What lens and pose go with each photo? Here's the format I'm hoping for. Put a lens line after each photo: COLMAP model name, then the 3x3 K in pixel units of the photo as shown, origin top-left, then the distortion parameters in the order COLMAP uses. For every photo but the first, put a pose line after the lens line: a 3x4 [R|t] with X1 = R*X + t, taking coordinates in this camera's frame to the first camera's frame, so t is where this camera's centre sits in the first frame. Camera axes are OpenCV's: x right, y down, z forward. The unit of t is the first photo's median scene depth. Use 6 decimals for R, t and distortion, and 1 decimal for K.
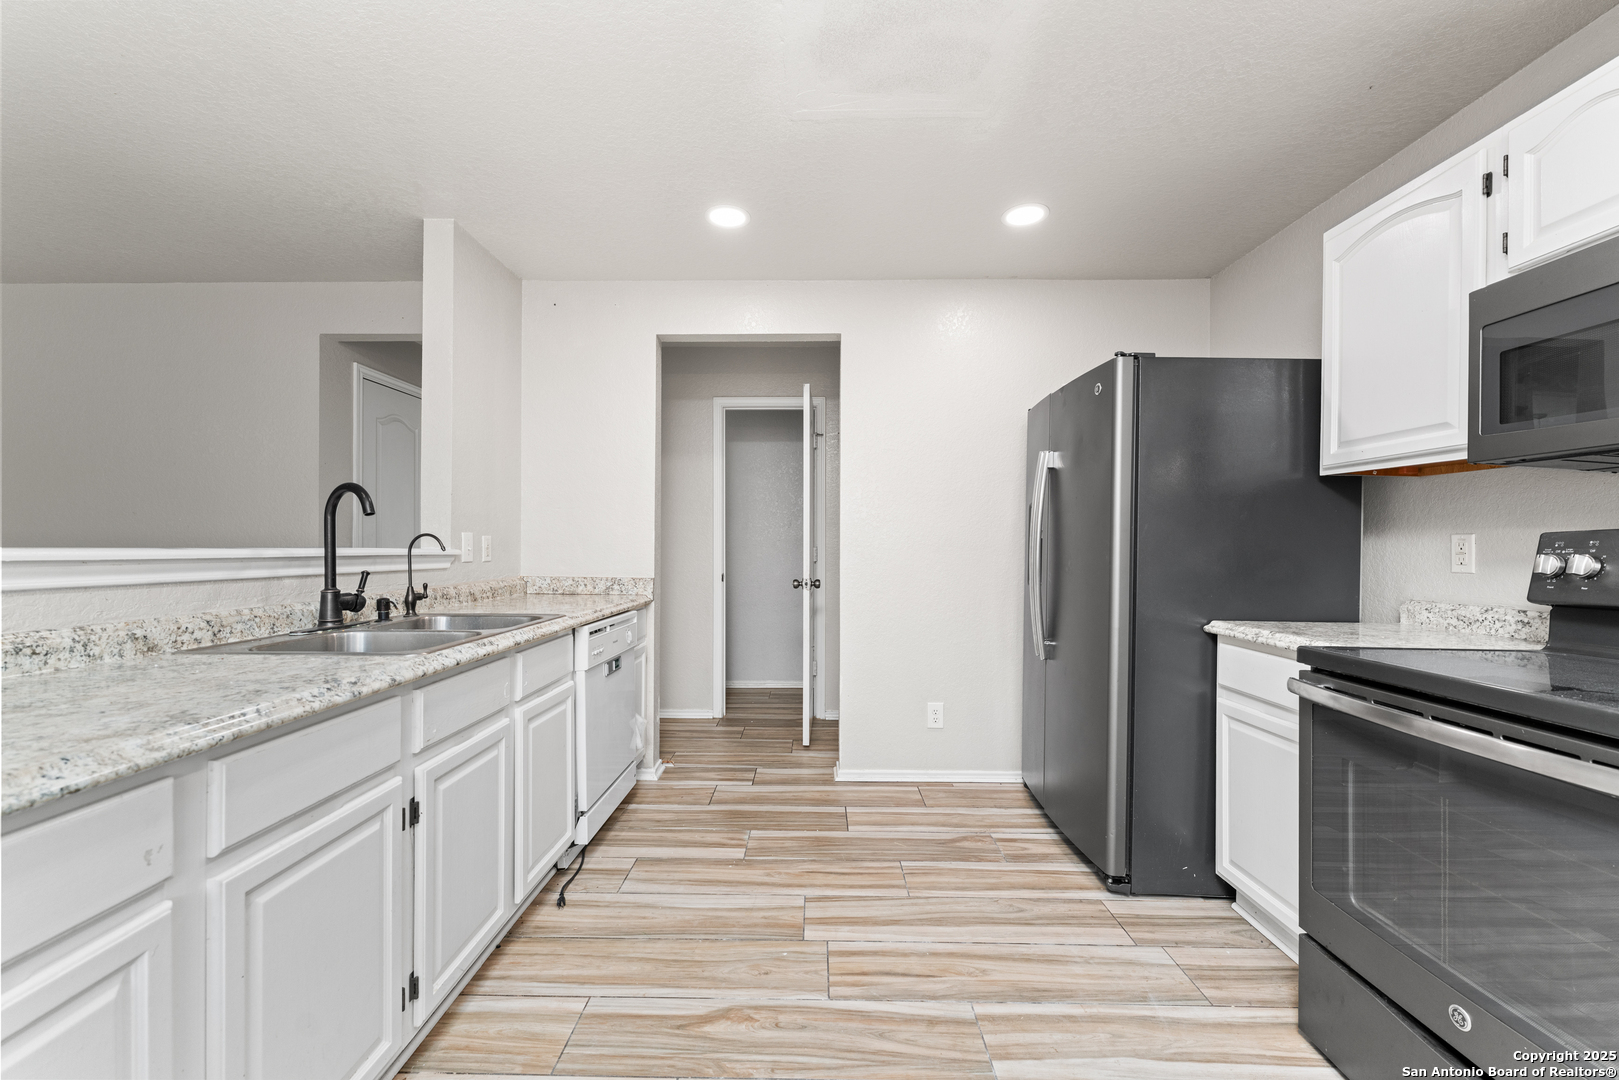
lens RADIAL K [[639.5, 0, 799.4], [0, 639.5, 544.9], [0, 0, 1]] dist [-0.009186, 0.000173]
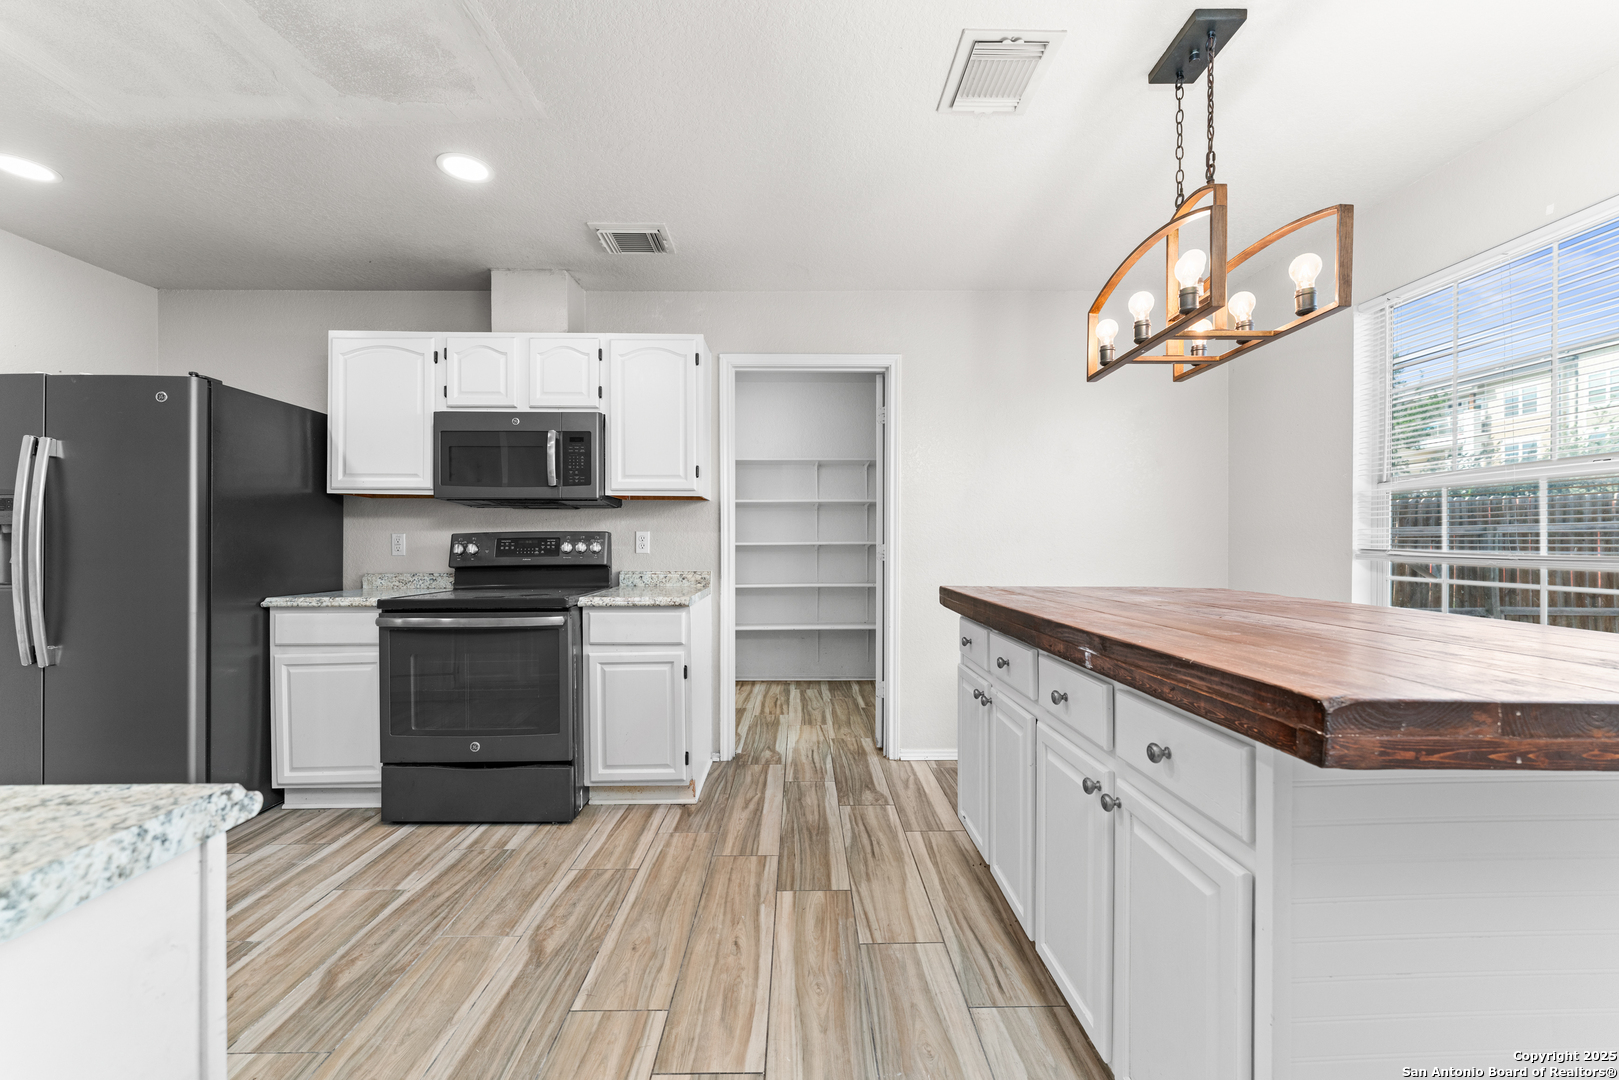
lens RADIAL K [[639.5, 0, 809.4], [0, 639.5, 541.6], [0, 0, 1]] dist [-0.009186, 0.000173]
pose [[-0.041282, -0.006081, 0.999129, -0.910825], [-0.000275, 0.999982, 0.006075, -0.006478], [-0.999147, -0.000024, -0.041283, -0.082555]]
